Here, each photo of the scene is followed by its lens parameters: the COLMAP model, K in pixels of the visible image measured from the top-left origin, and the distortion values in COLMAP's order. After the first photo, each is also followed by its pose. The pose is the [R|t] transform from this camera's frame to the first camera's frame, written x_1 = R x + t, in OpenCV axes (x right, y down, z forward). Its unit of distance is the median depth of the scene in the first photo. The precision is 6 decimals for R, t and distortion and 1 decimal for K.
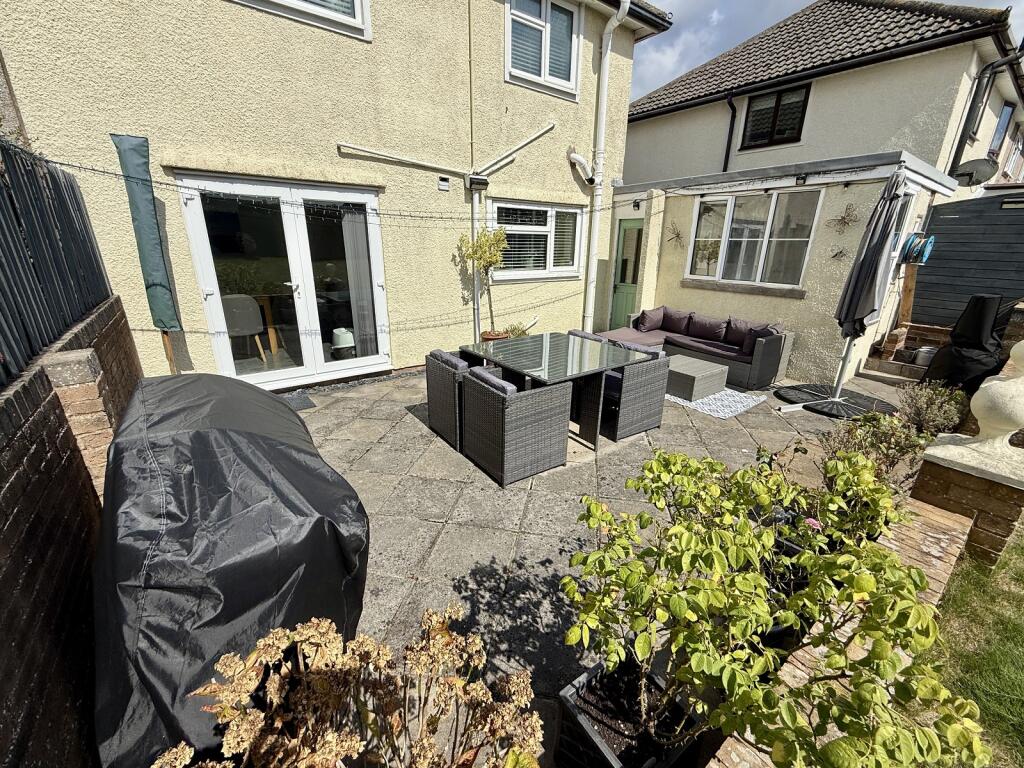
lens RADIAL K [[413.4, 0, 511.9], [0, 413.4, 384.3], [0, 0, 1]] dist [0.000706, -0.000204]
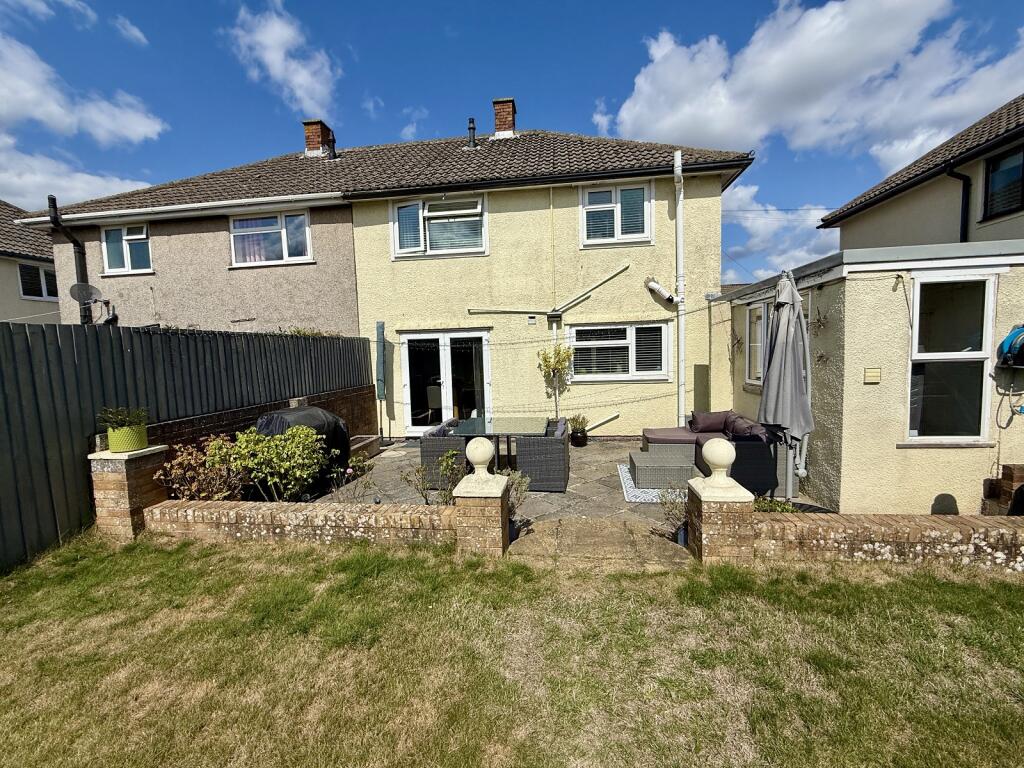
lens RADIAL K [[413.4, 0, 517.1], [0, 413.4, 383.5], [0, 0, 1]] dist [0.000706, -0.000204]
pose [[0.714281, 0.018670, -0.699610, 0.787813], [-0.186437, 0.968598, -0.164499, 0.007562], [0.674569, 0.247931, 0.695332, -0.047422]]
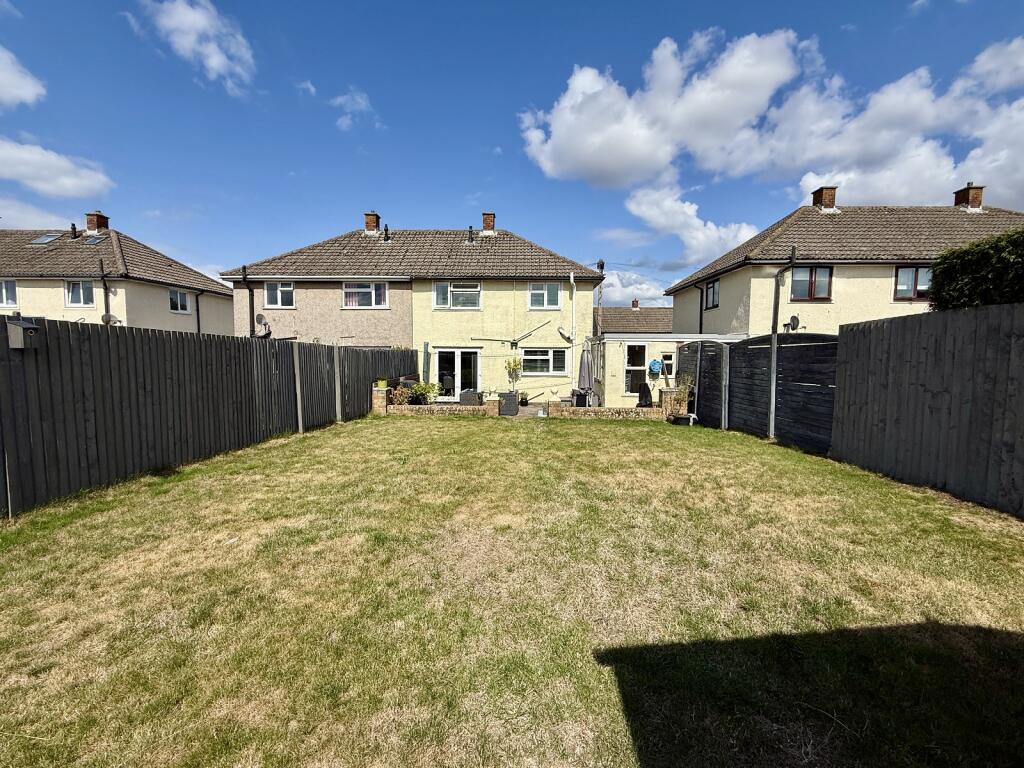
lens RADIAL K [[446.5, 0, 511.3], [0, 446.5, 384.5], [0, 0, 1]] dist [-0.004700, -0.000074]
pose [[0.771559, 0.036939, -0.635085, 1.816946], [-0.200630, 0.961494, -0.187819, 0.379116], [0.603693, 0.272331, 0.749260, -1.251590]]
